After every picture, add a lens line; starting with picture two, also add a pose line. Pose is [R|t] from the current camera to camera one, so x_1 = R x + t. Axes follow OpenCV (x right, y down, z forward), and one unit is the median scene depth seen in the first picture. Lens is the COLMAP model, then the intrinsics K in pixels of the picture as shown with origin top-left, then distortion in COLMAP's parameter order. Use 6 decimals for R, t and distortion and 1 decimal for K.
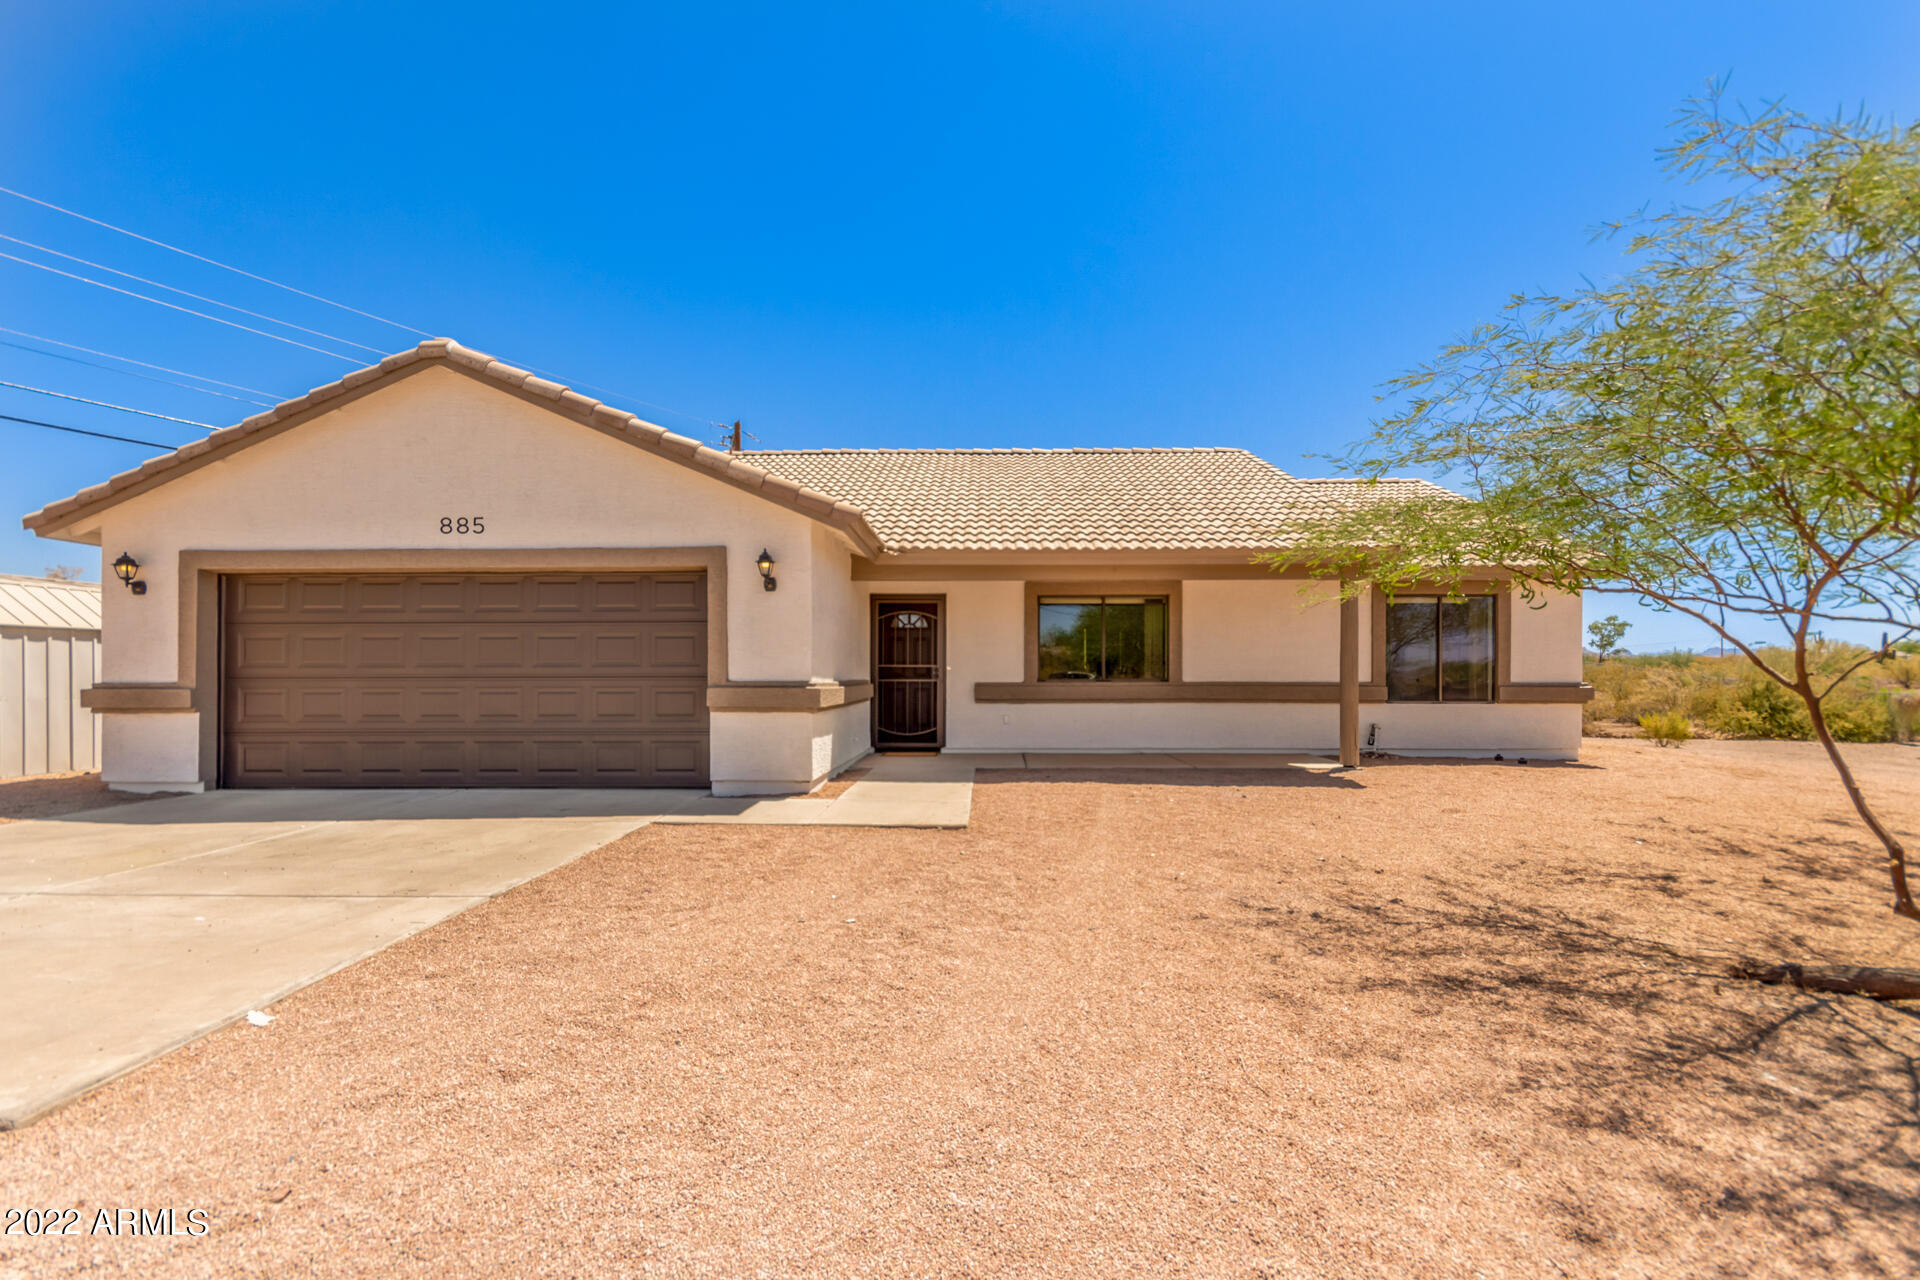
lens RADIAL K [[662.7, 0, 958.0], [0, 662.7, 667.4], [0, 0, 1]] dist [0.007650, -0.000030]
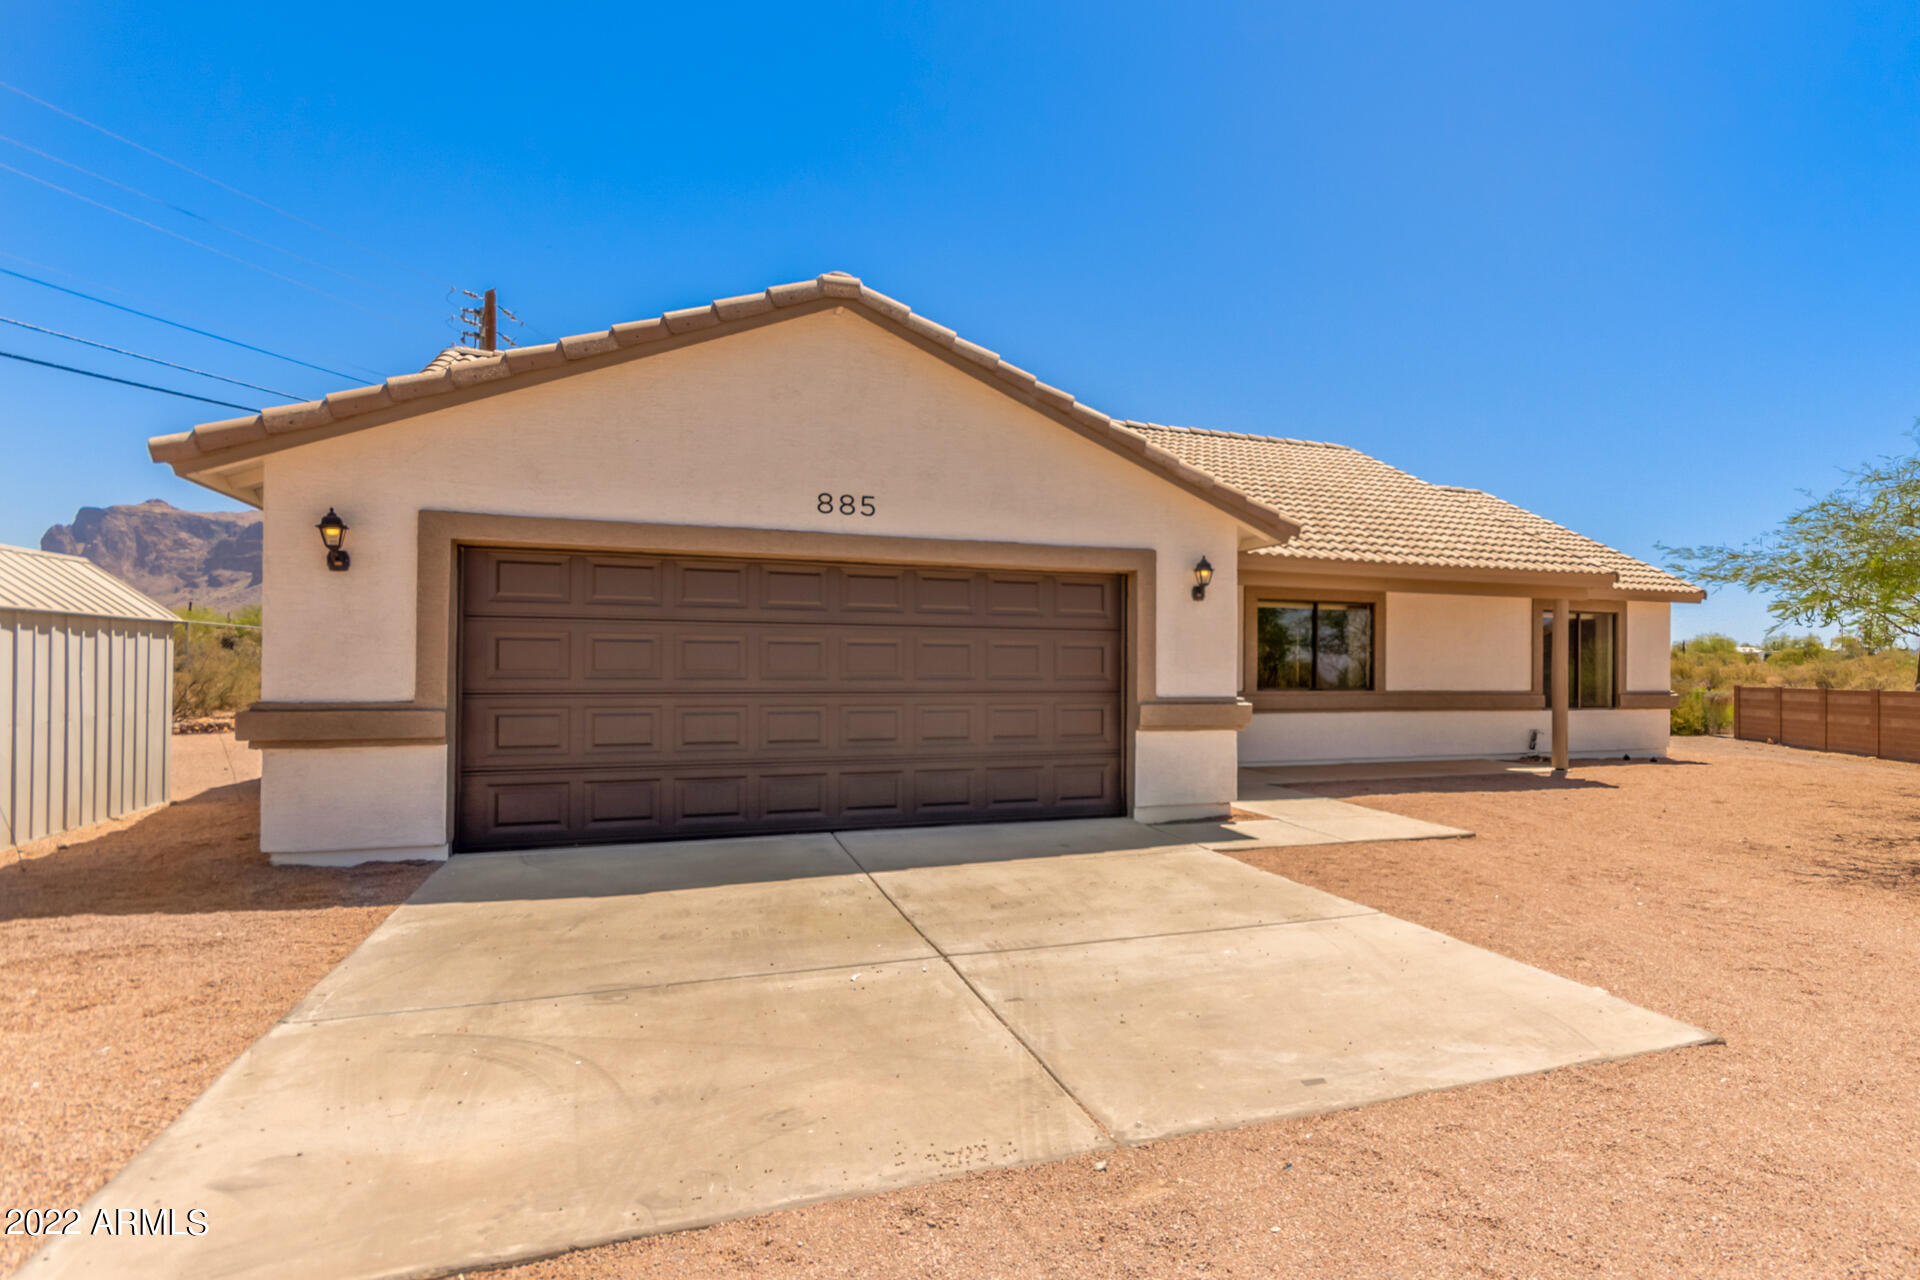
lens RADIAL K [[892.0, 0, 960.7], [0, 892.0, 645.7], [0, 0, 1]] dist [0.001232, 0.000250]
pose [[0.938145, 0.015073, 0.345914, -0.958001], [-0.012192, 0.999871, -0.010503, -0.031838], [-0.346028, 0.005636, 0.938207, -0.057394]]
